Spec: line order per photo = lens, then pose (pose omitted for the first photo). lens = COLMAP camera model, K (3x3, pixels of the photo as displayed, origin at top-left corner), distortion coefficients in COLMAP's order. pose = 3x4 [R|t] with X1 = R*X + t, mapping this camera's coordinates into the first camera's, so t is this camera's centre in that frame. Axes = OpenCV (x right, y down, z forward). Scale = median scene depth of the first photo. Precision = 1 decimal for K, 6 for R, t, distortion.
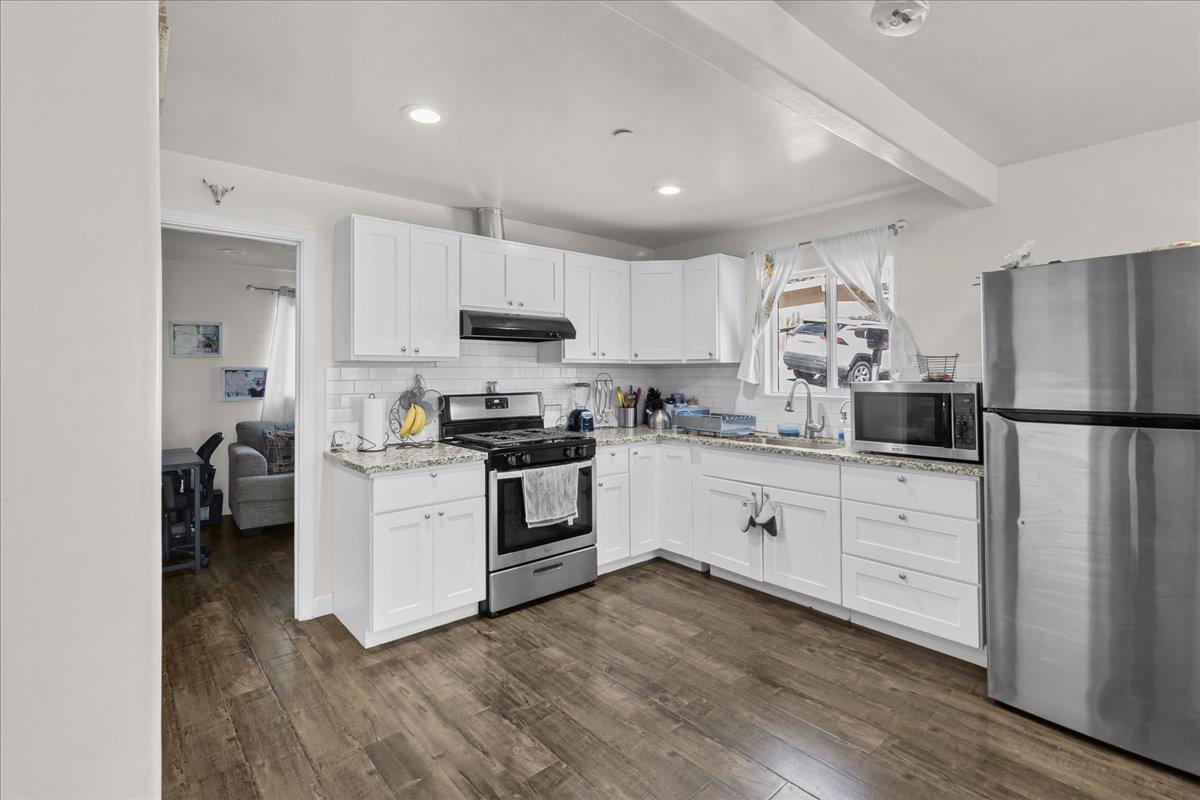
lens RADIAL K [[557.7, 0, 600.7], [0, 557.7, 377.3], [0, 0, 1]] dist [0.000540, 0.000087]
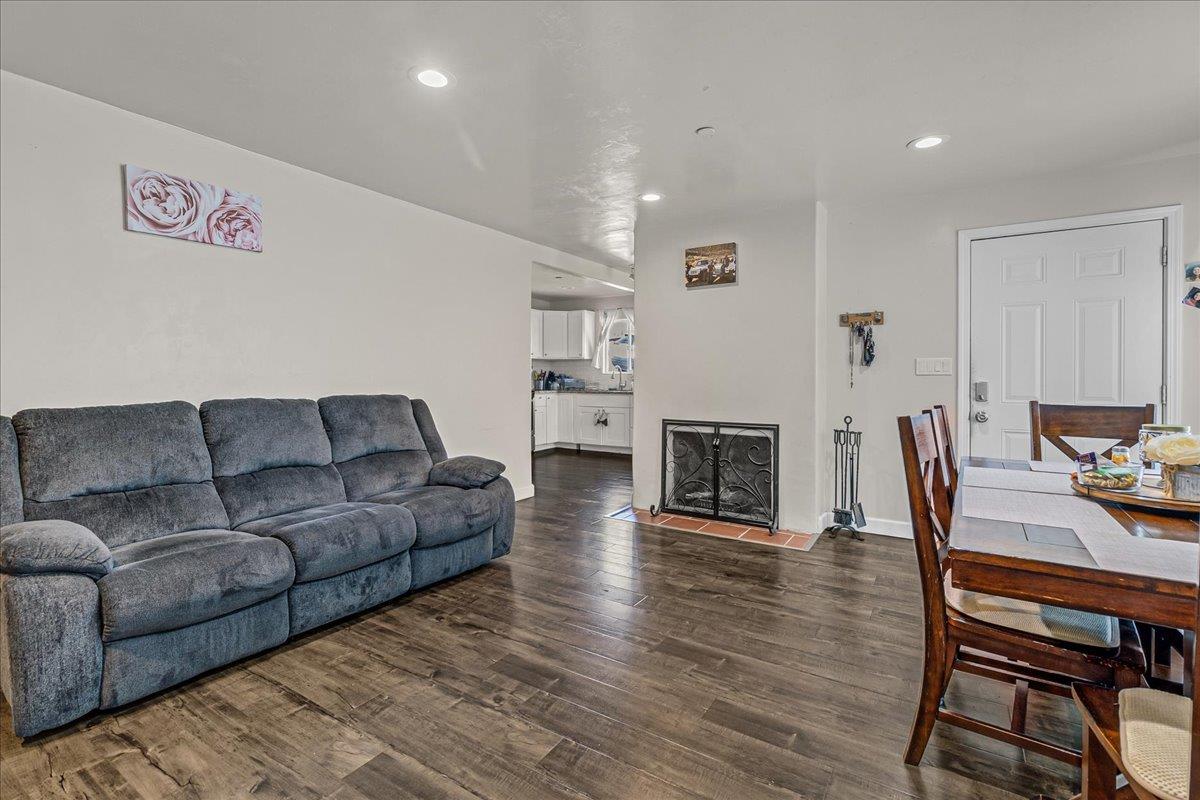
lens RADIAL K [[557.7, 0, 599.4], [0, 557.7, 392.6], [0, 0, 1]] dist [0.000540, 0.000087]
pose [[0.959916, -0.000840, 0.280287, -0.408460], [-0.005111, 0.999777, 0.020500, 0.071490], [-0.280242, -0.021111, 0.959697, -1.349190]]
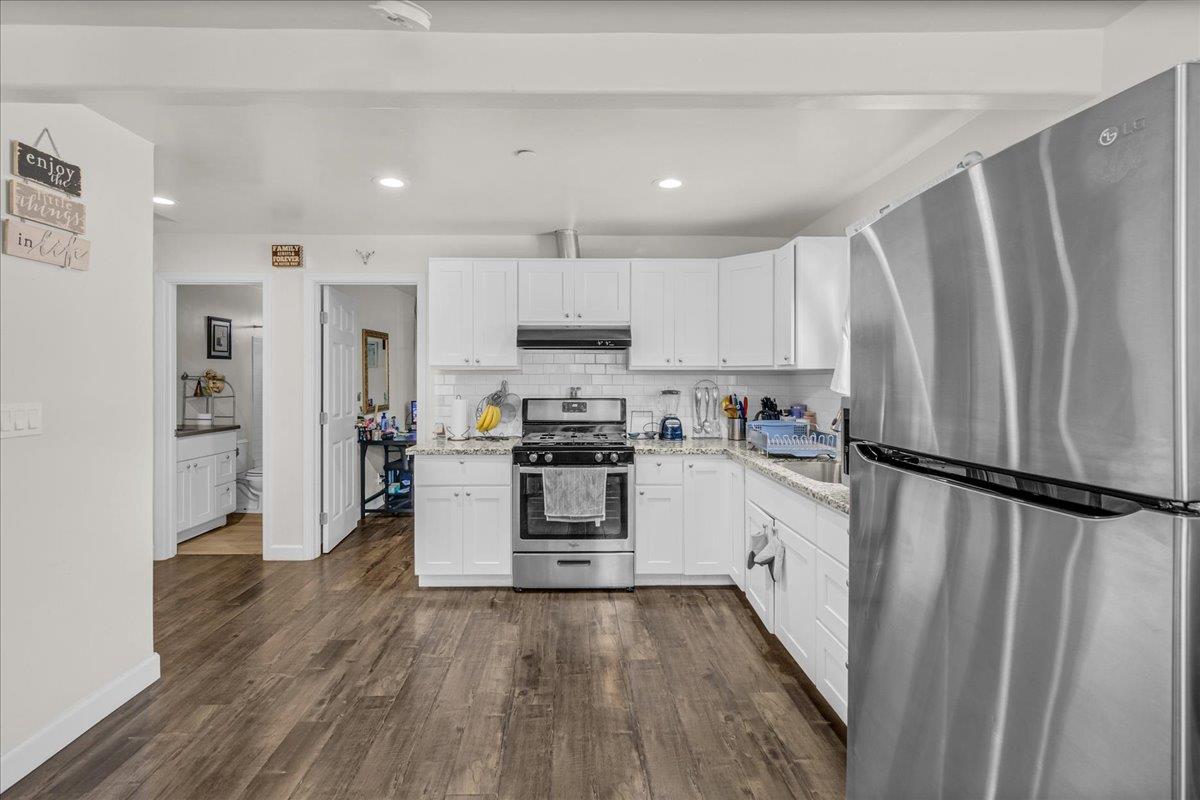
lens RADIAL K [[557.7, 0, 587.2], [0, 557.7, 392.5], [0, 0, 1]] dist [0.000540, 0.000087]
pose [[0.771288, 0.018487, -0.636218, 0.562067], [-0.009435, 0.999800, 0.017614, -0.002191], [0.636417, -0.007583, 0.771308, 0.181479]]
